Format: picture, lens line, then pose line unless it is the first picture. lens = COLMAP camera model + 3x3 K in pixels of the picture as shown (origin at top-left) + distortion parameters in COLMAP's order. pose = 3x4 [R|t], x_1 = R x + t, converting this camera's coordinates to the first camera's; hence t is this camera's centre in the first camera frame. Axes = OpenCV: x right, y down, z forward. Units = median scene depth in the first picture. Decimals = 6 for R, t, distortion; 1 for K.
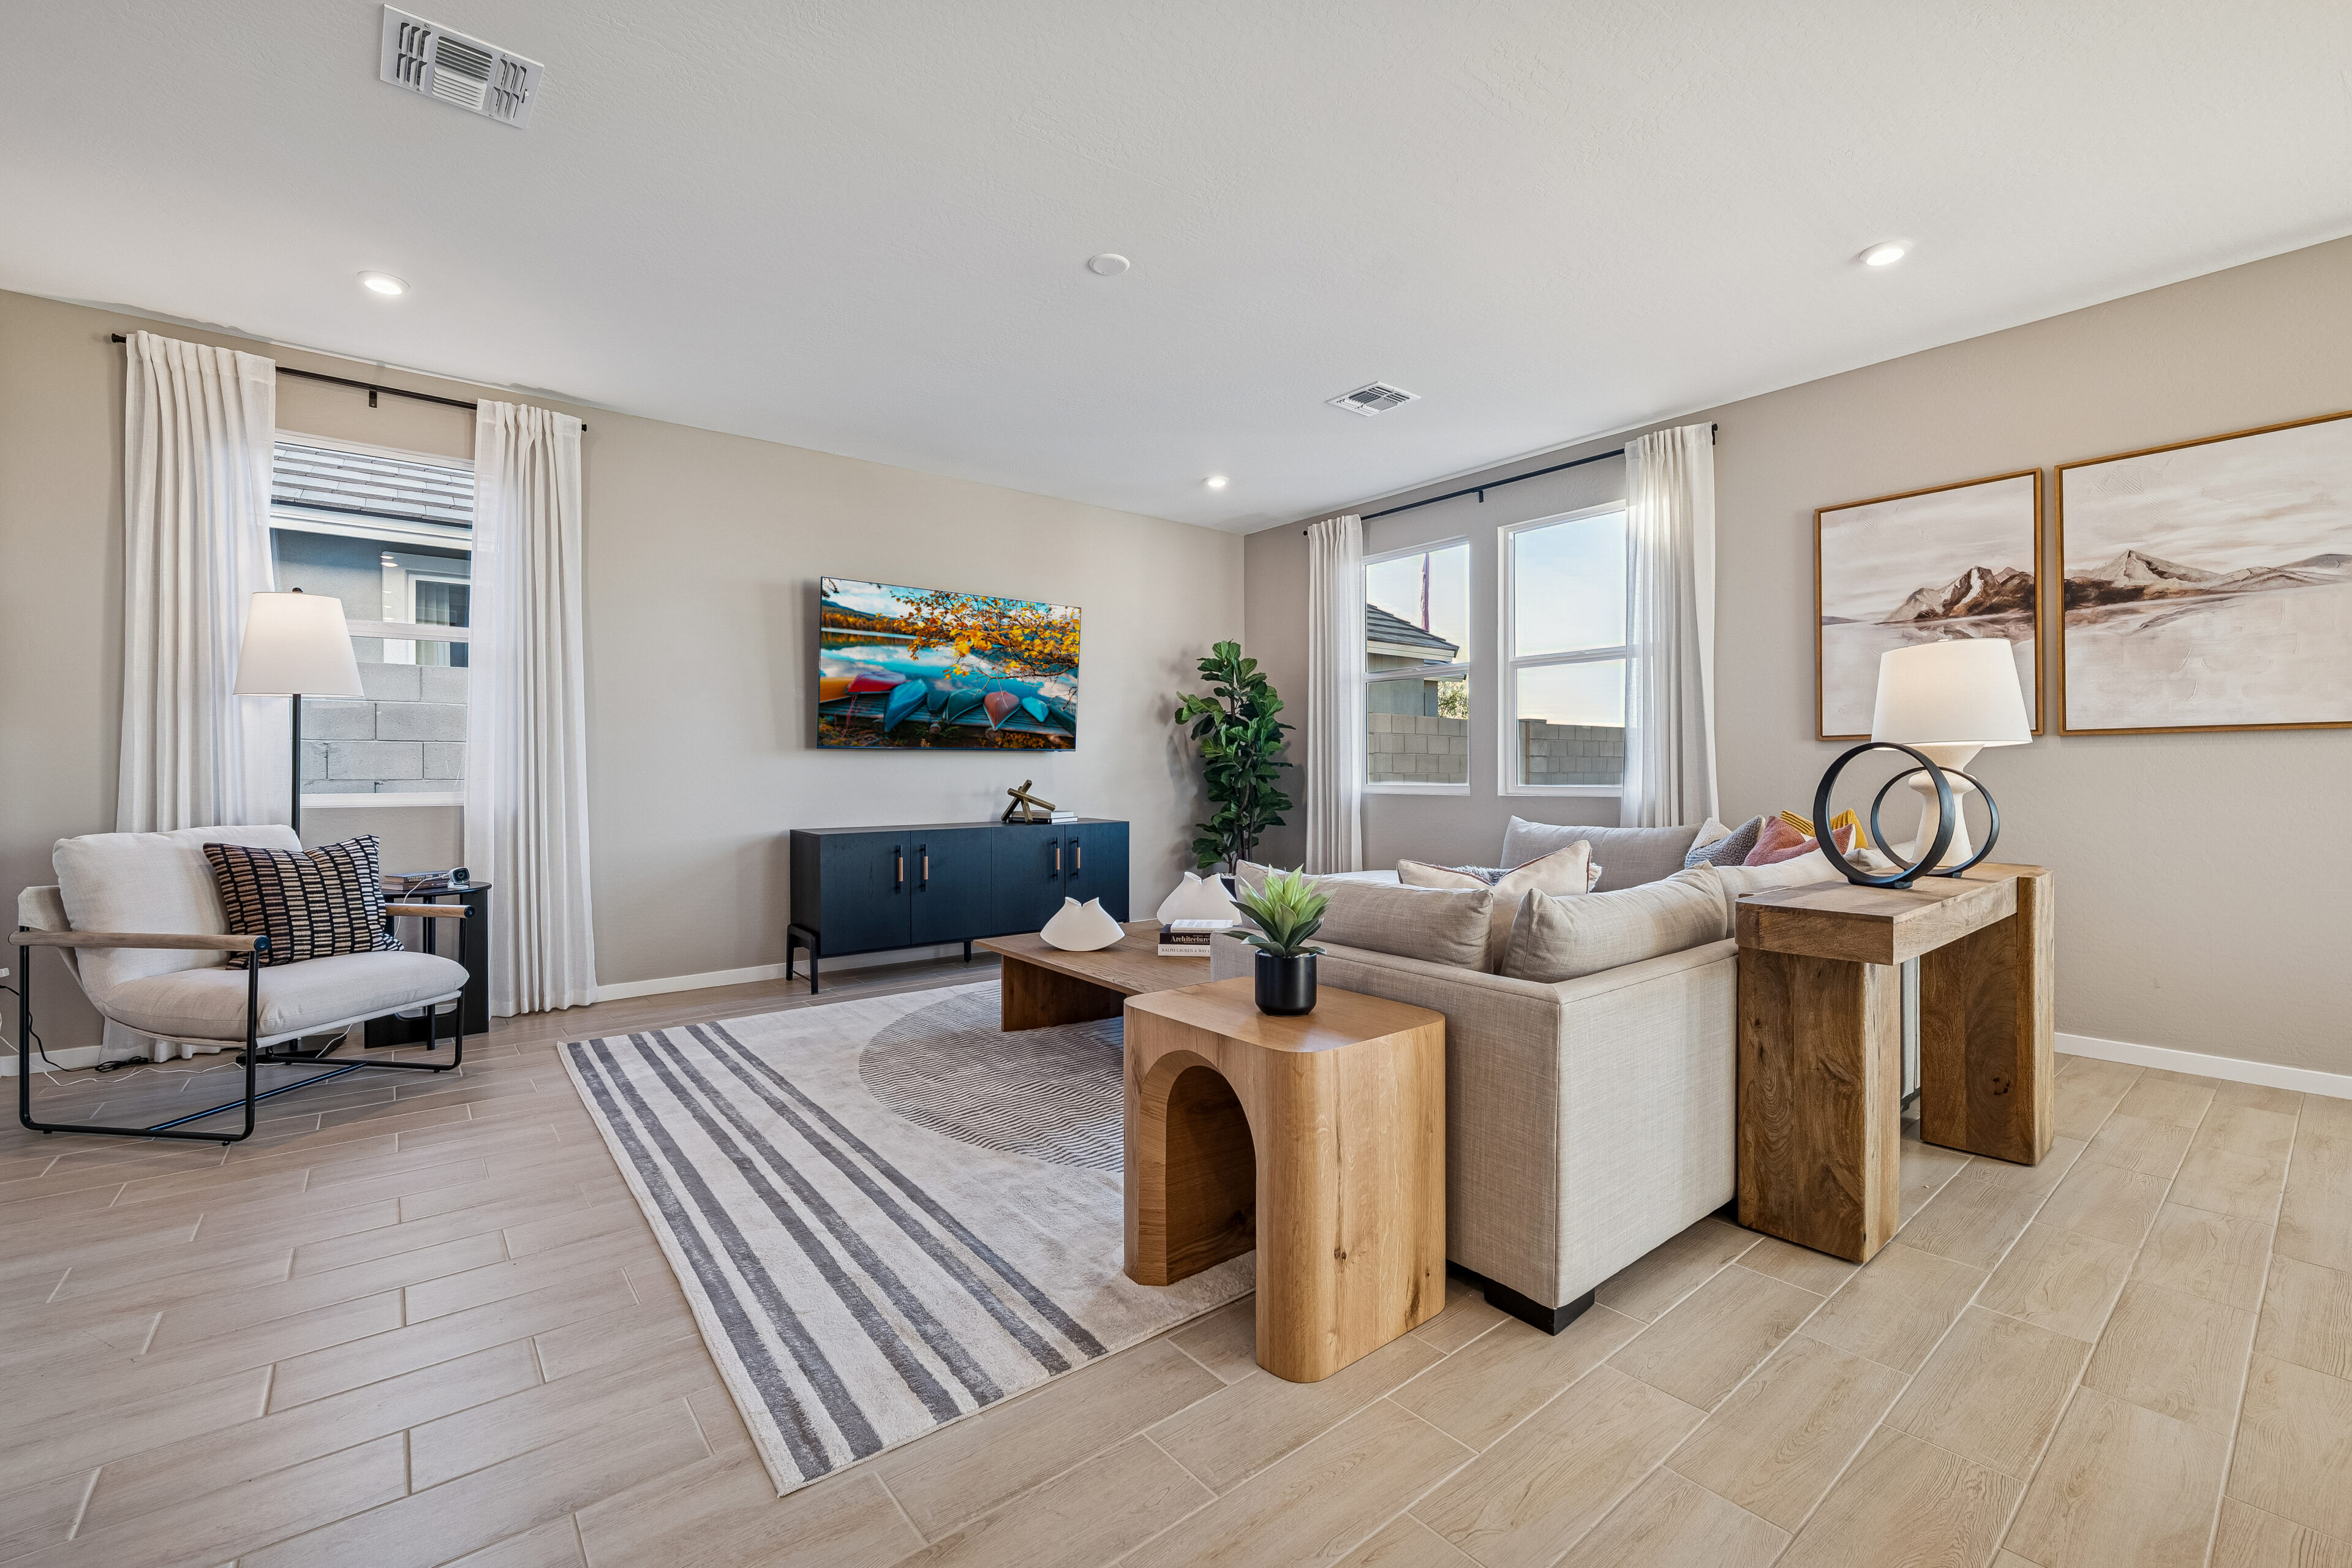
lens RADIAL K [[966.3, 0, 1181.4], [0, 966.3, 776.9], [0, 0, 1]] dist [-0.012570, -0.000118]
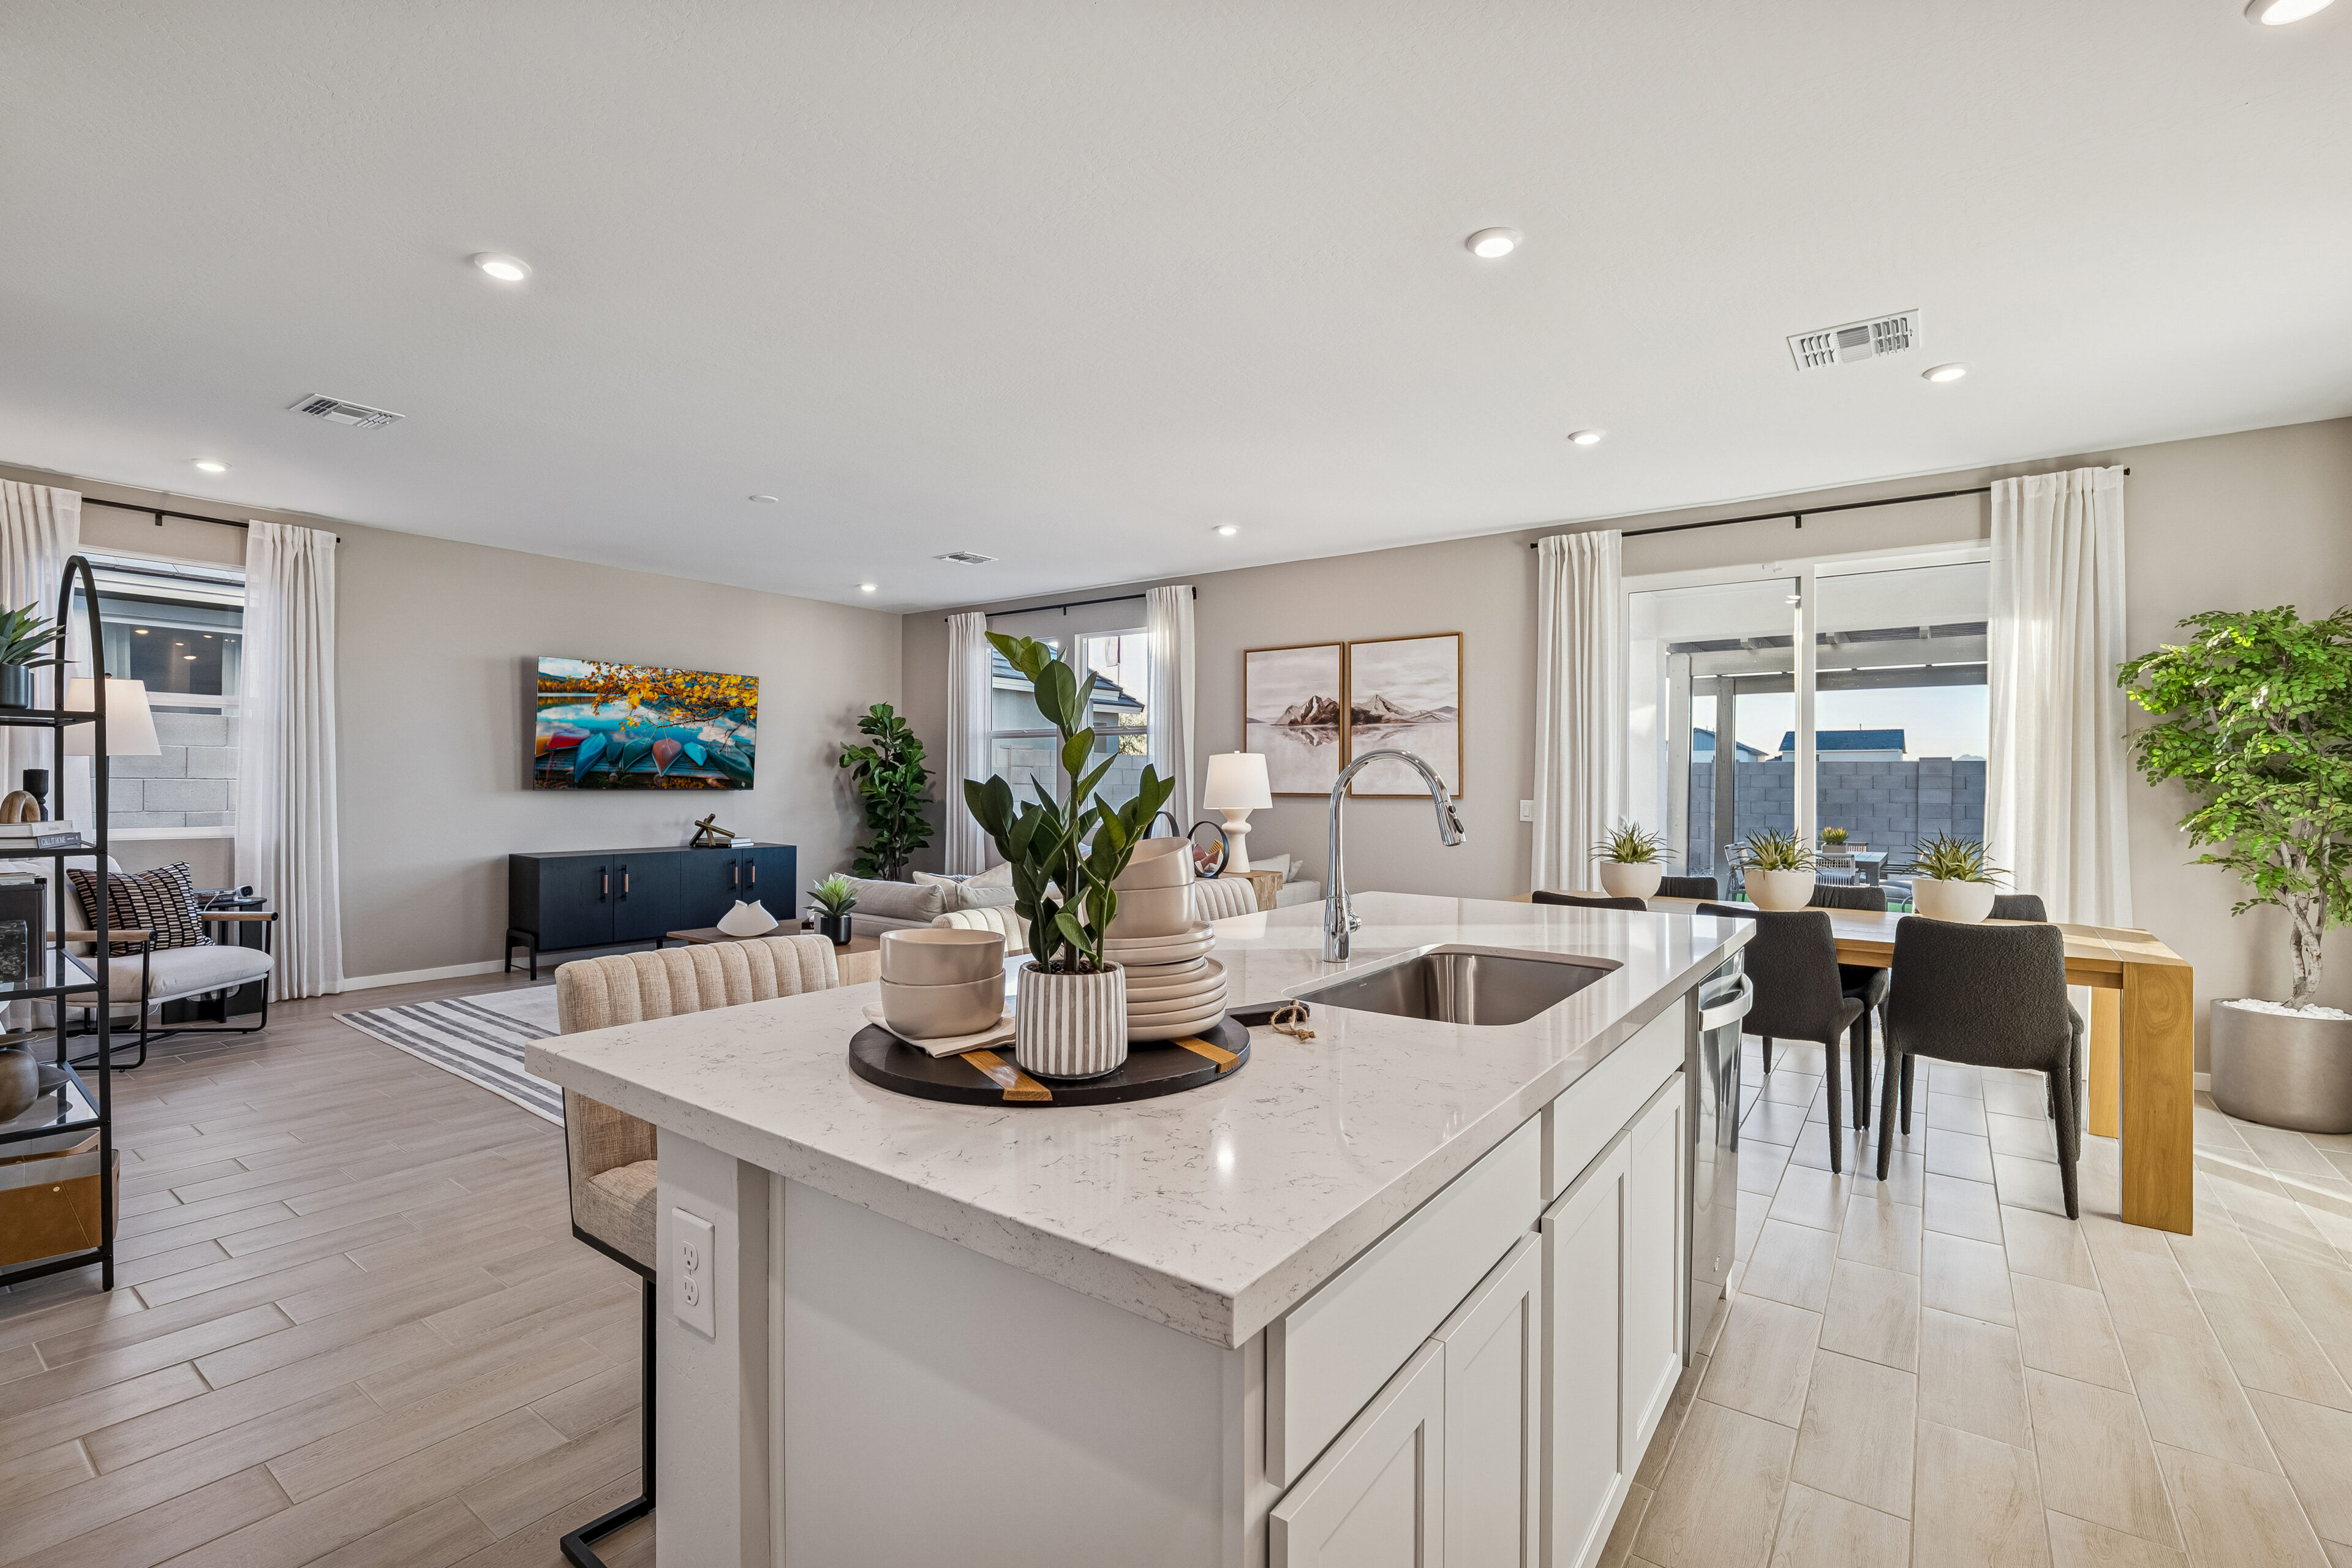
lens RADIAL K [[1044.7, 0, 1159.6], [0, 1044.7, 791.6], [0, 0, 1]] dist [0.002783, -0.002262]
pose [[0.971809, 0.009215, 0.235588, 0.110438], [-0.009998, 0.999948, 0.002129, -0.042798], [-0.235556, -0.004424, 0.971851, -0.588995]]
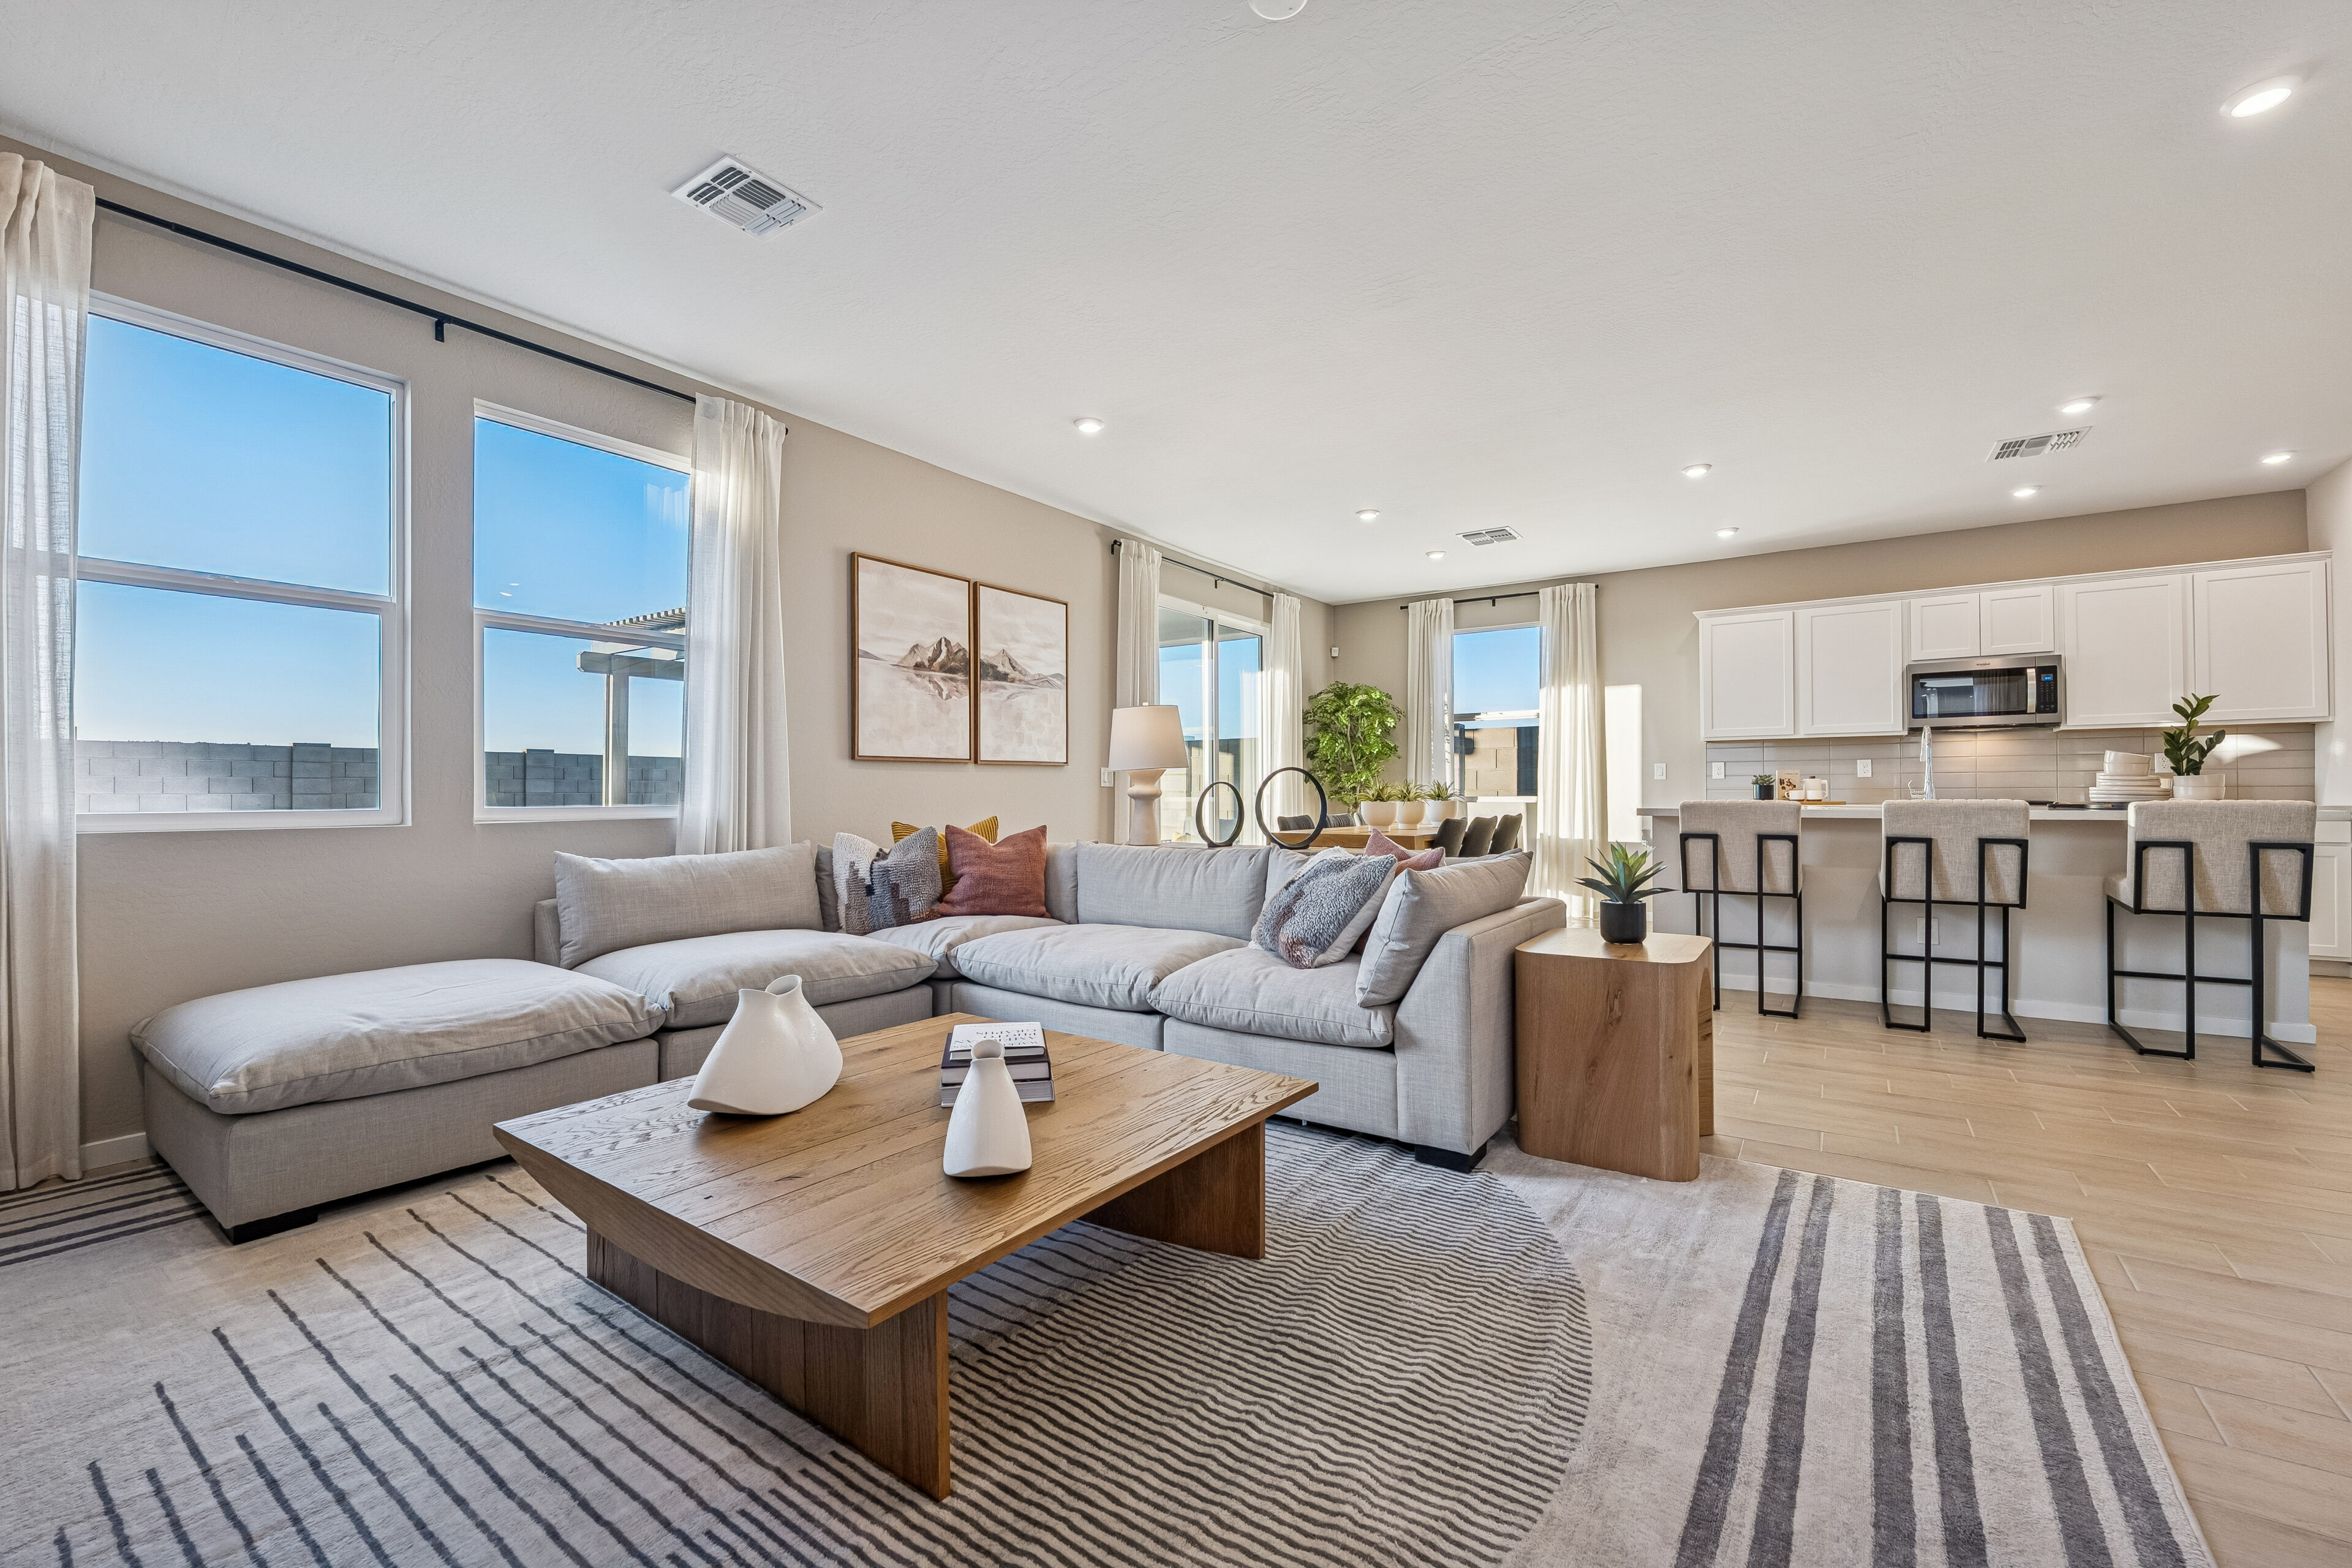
lens RADIAL K [[966.3, 0, 1178.0], [0, 966.3, 783.5], [0, 0, 1]] dist [-0.012570, -0.000118]
pose [[-0.281615, 0.012979, 0.959440, -0.469448], [0.012617, 0.999872, -0.009822, 0.004468], [-0.959445, 0.009339, -0.281743, 0.877262]]
